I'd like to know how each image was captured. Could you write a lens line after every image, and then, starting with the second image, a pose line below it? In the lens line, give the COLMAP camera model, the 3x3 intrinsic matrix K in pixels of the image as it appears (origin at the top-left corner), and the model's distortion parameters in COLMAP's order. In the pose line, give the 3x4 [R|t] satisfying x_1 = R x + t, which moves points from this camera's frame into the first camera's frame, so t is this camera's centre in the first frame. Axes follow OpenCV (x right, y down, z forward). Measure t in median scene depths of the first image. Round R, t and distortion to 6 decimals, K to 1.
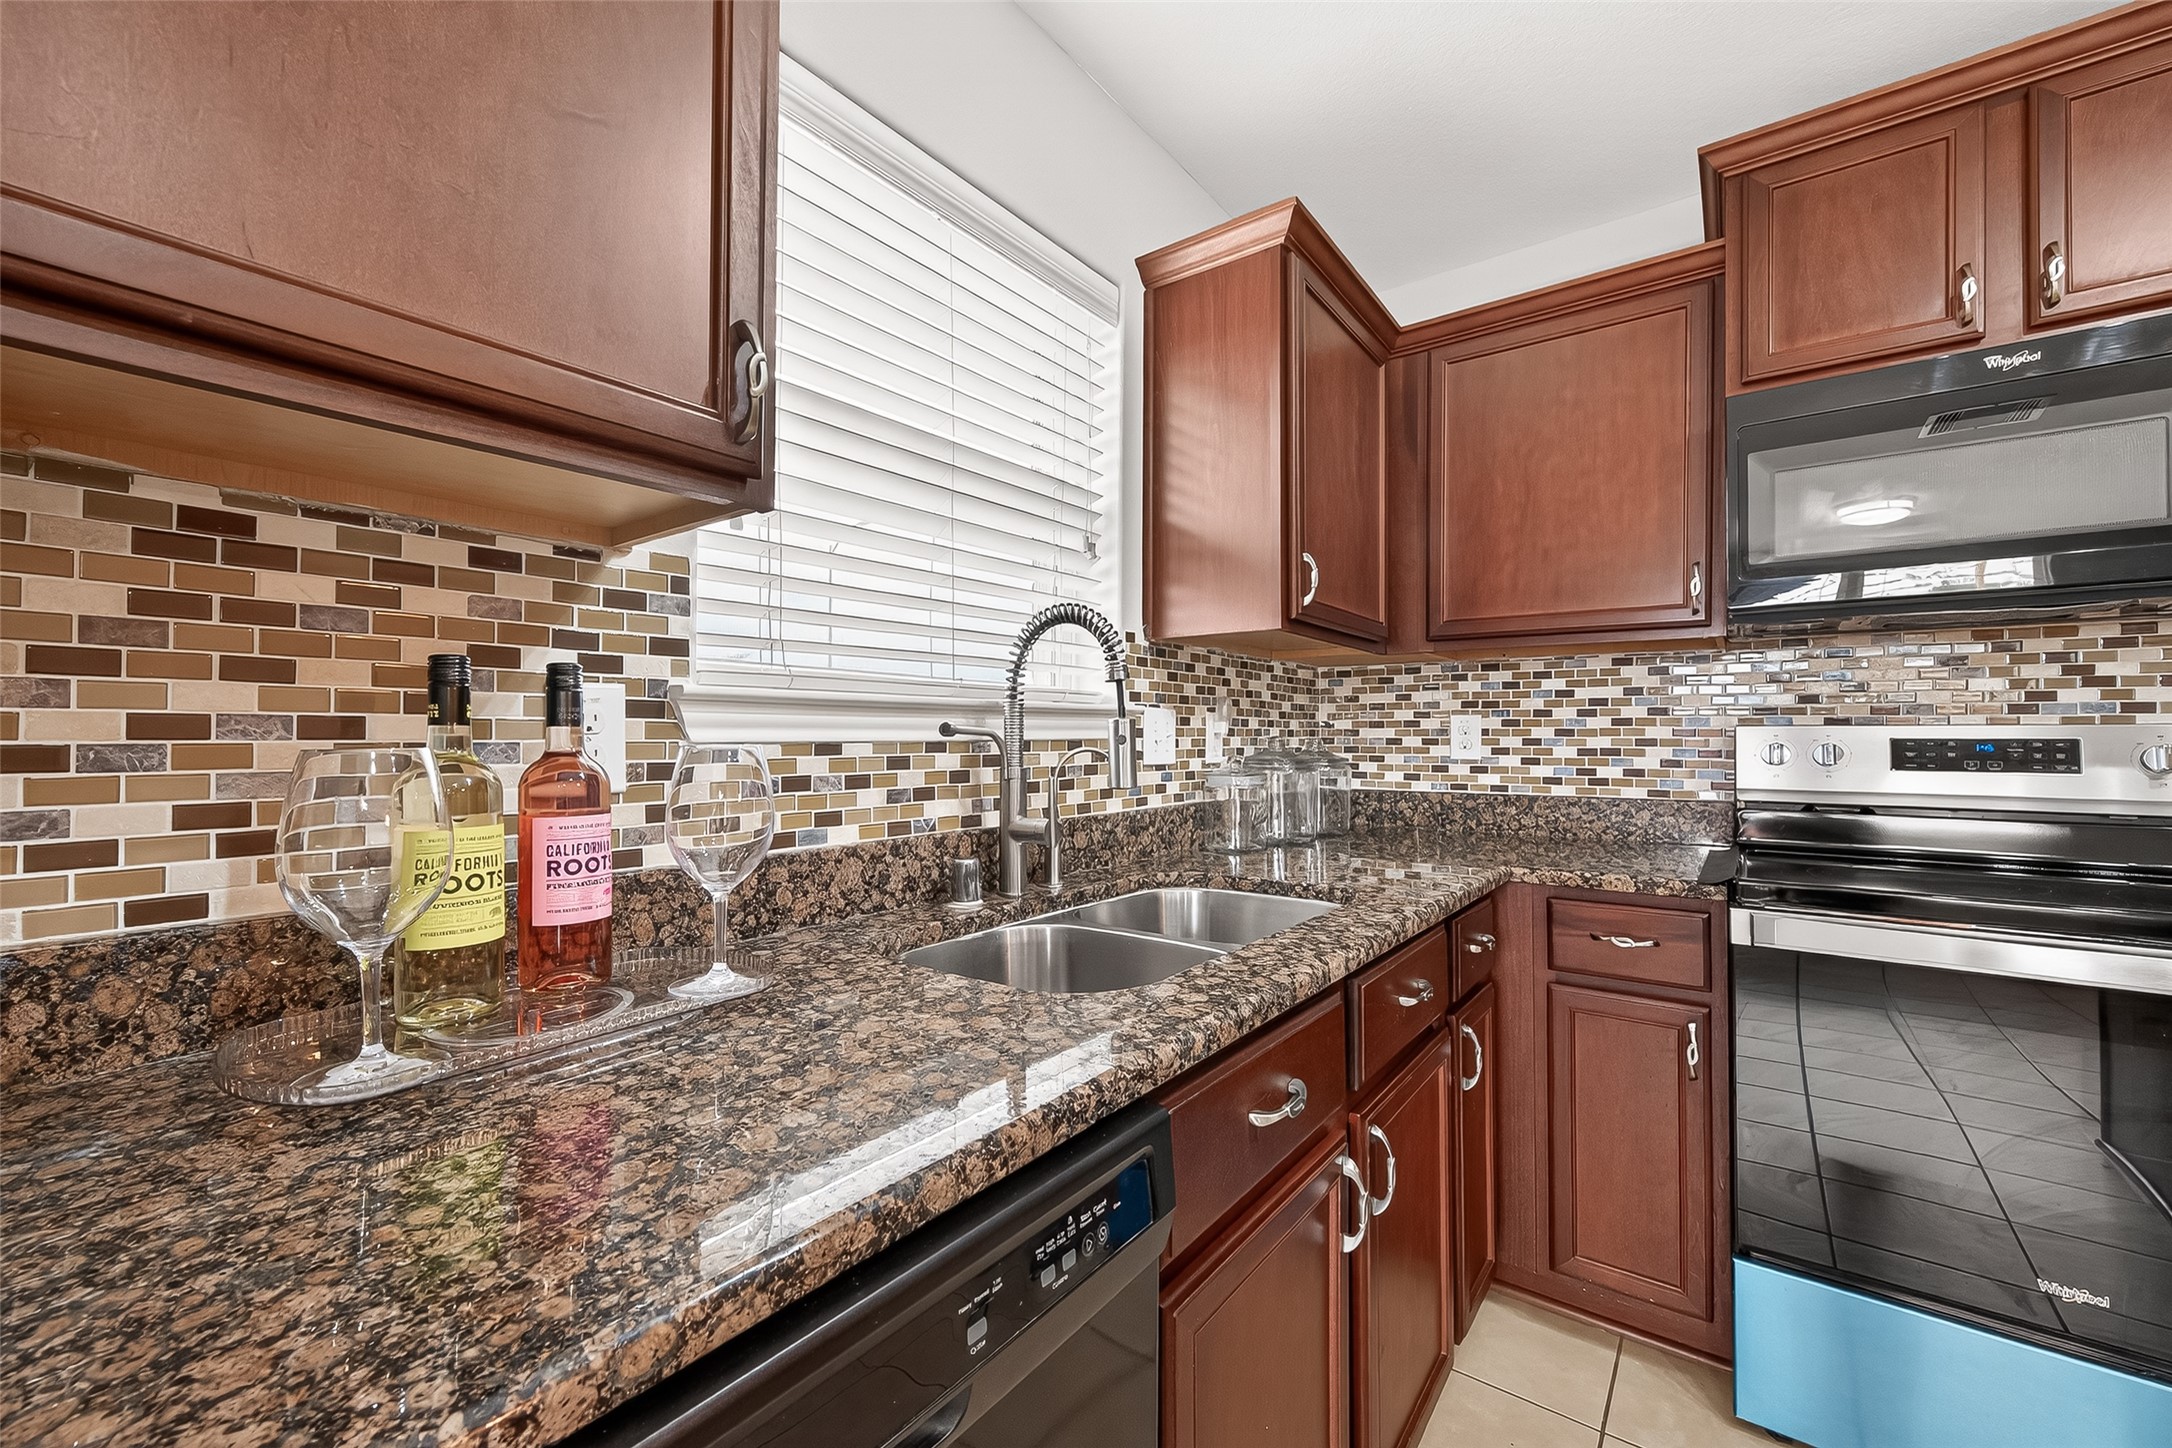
lens RADIAL K [[855.0, 0, 1093.4], [0, 855.0, 724.3], [0, 0, 1]] dist [-0.000264, -0.000637]
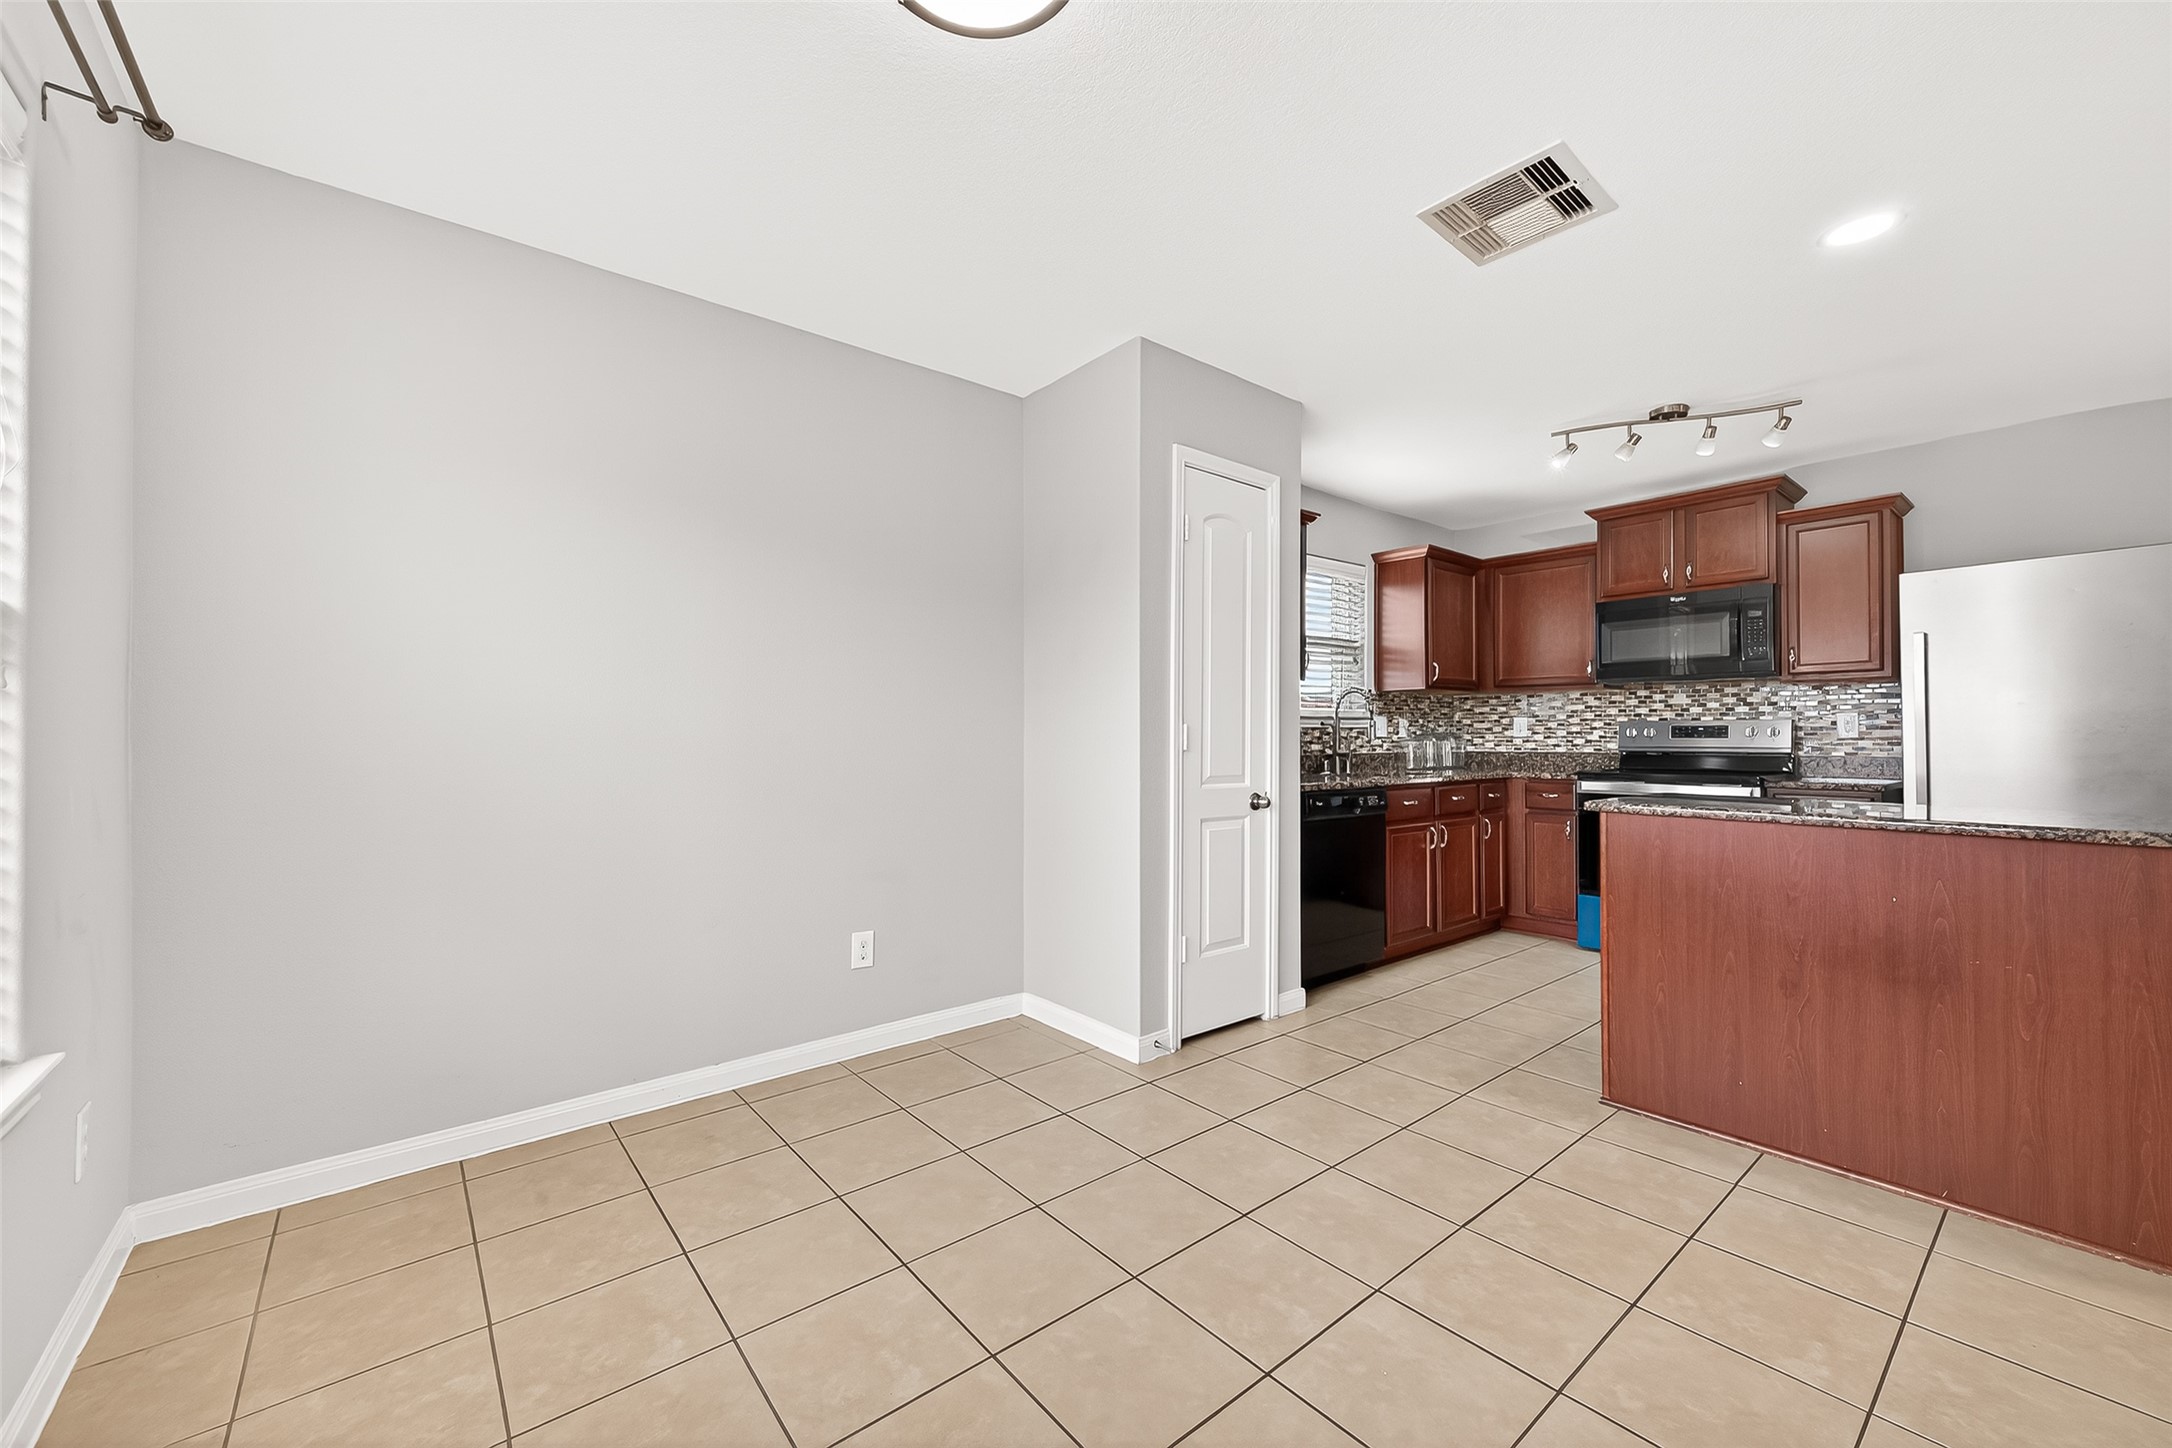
lens RADIAL K [[855.0, 0, 1097.4], [0, 855.0, 734.4], [0, 0, 1]] dist [-0.000264, -0.000637]
pose [[0.974770, -0.002934, -0.223190, -0.192192], [0.005815, 0.999908, 0.012249, 0.000557], [0.223134, -0.013238, 0.974698, -1.835114]]
